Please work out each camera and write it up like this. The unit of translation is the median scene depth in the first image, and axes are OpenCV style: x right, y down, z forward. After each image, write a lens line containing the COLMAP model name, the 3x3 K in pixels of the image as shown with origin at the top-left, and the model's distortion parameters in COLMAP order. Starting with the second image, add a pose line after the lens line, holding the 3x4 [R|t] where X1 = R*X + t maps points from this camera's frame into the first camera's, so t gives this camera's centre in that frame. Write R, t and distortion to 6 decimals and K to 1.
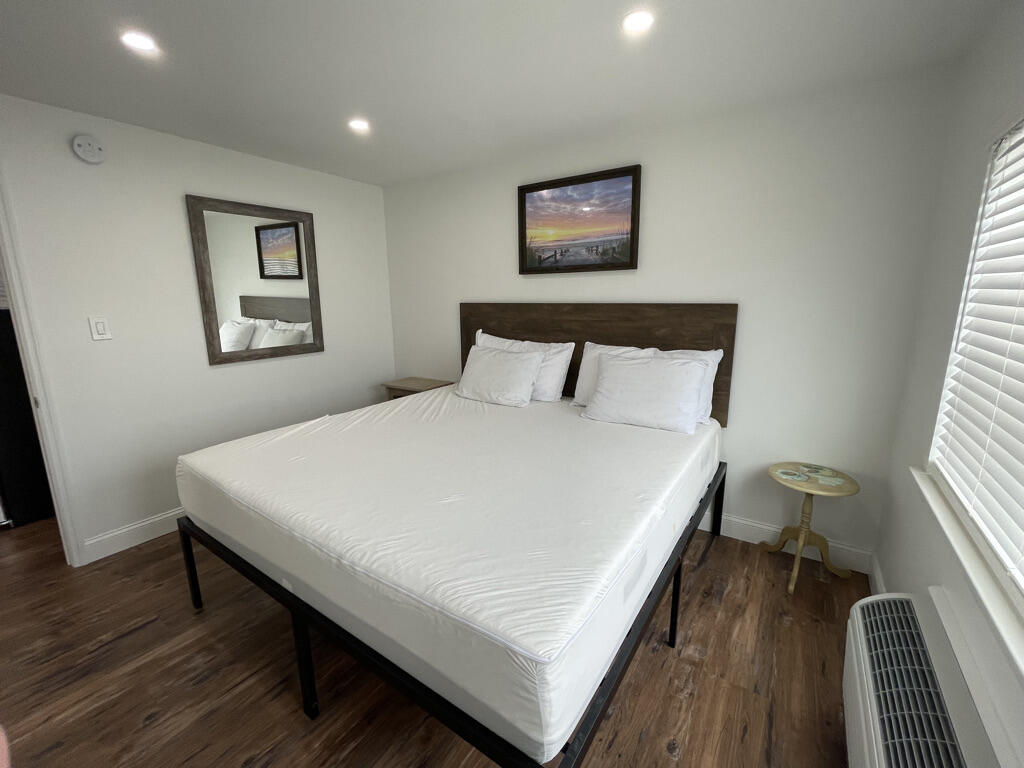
lens RADIAL K [[455.1, 0, 512.0], [0, 455.1, 384.0], [0, 0, 1]] dist [0.000198, -0.000281]
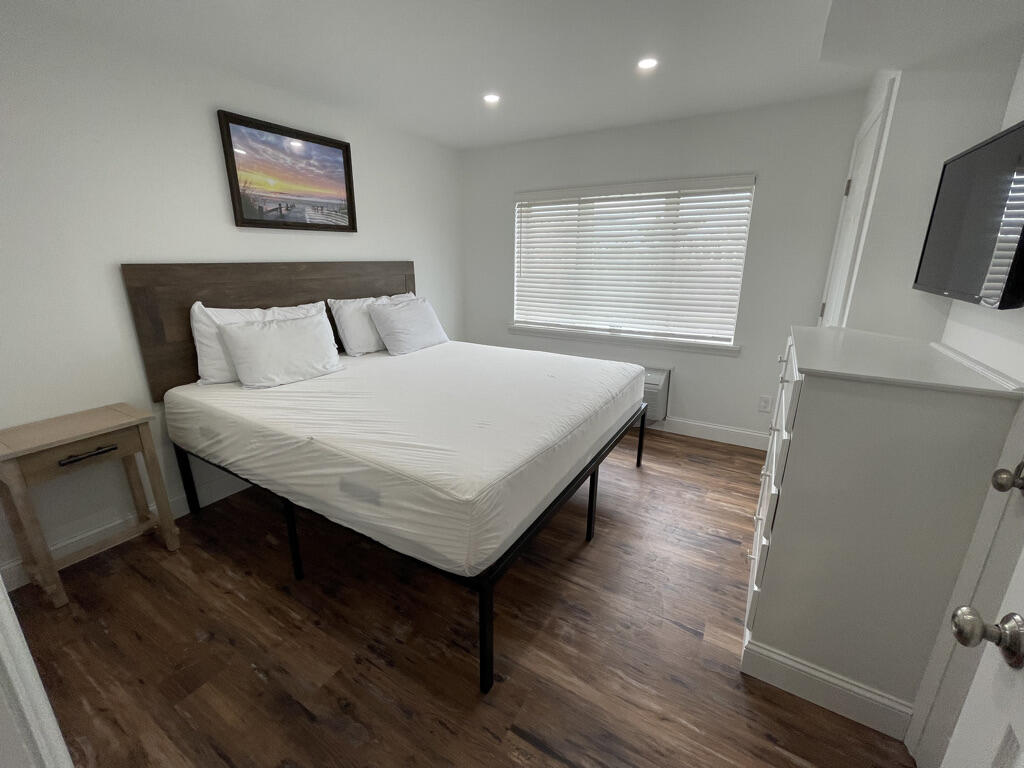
lens RADIAL K [[436.1, 0, 512.0], [0, 436.1, 384.0], [0, 0, 1]] dist [-0.018636, -0.000051]
pose [[-0.088016, -0.276598, 0.956947, -0.896114], [0.173554, 0.941723, 0.288161, -0.122494], [-0.980883, 0.191445, -0.034882, 0.650176]]
